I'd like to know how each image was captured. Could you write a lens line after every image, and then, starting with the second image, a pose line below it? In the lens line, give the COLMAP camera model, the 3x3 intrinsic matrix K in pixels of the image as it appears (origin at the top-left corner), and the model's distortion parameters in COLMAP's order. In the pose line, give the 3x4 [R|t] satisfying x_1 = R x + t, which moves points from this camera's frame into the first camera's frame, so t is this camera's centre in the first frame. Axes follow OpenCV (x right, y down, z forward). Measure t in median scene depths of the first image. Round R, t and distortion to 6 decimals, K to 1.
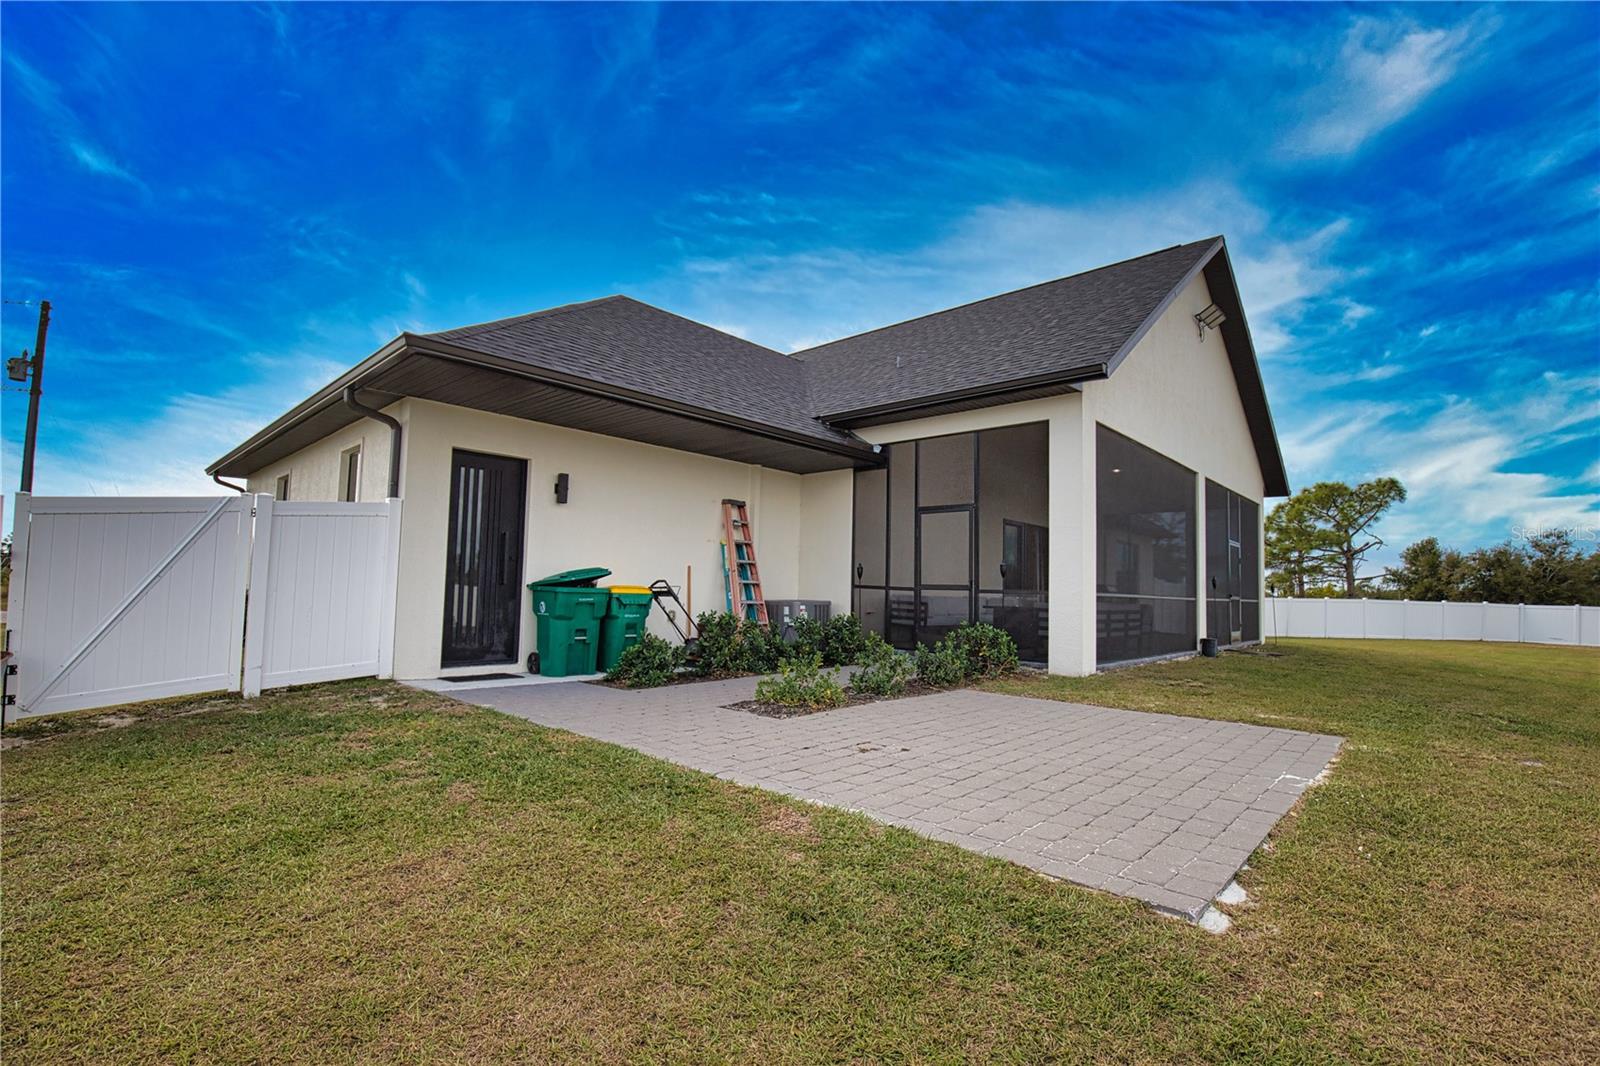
lens RADIAL K [[730.1, 0, 789.8], [0, 730.1, 537.7], [0, 0, 1]] dist [-0.032472, 0.005348]
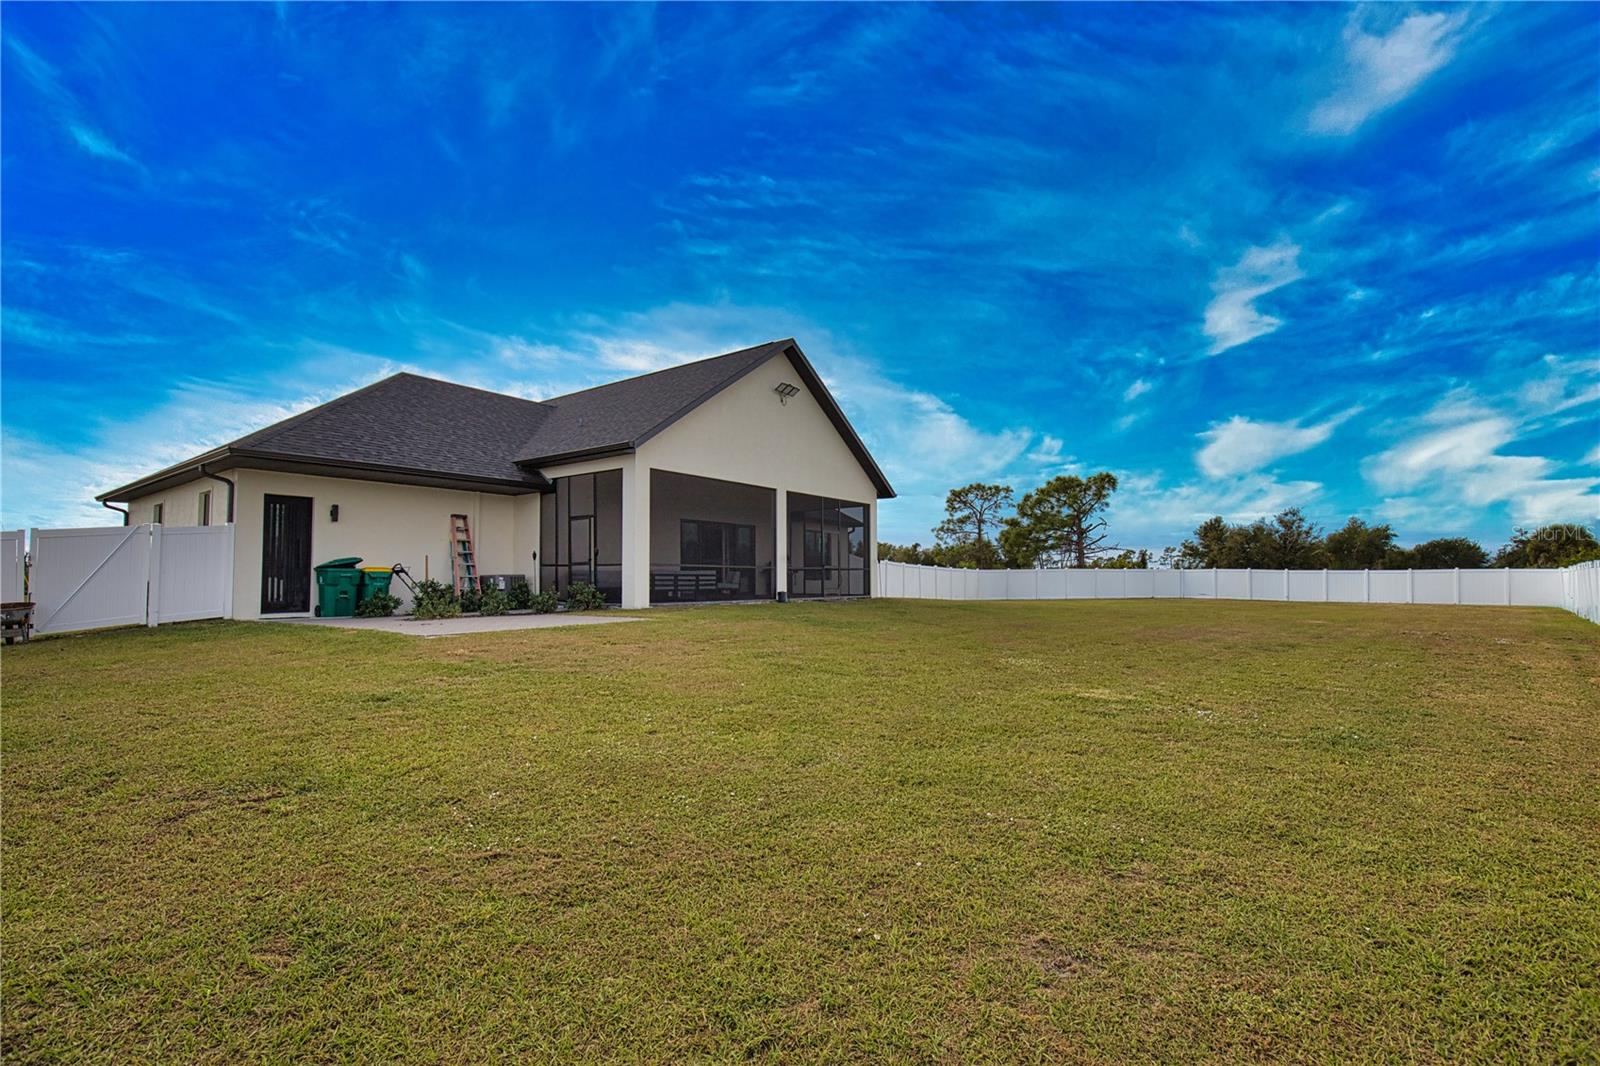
lens RADIAL K [[730.1, 0, 793.3], [0, 730.1, 537.8], [0, 0, 1]] dist [-0.032472, 0.005348]
pose [[0.991531, -0.025885, 0.127267, 0.489266], [0.024013, 0.999580, 0.016217, -0.008379], [-0.127633, -0.013024, 0.991736, -0.758483]]
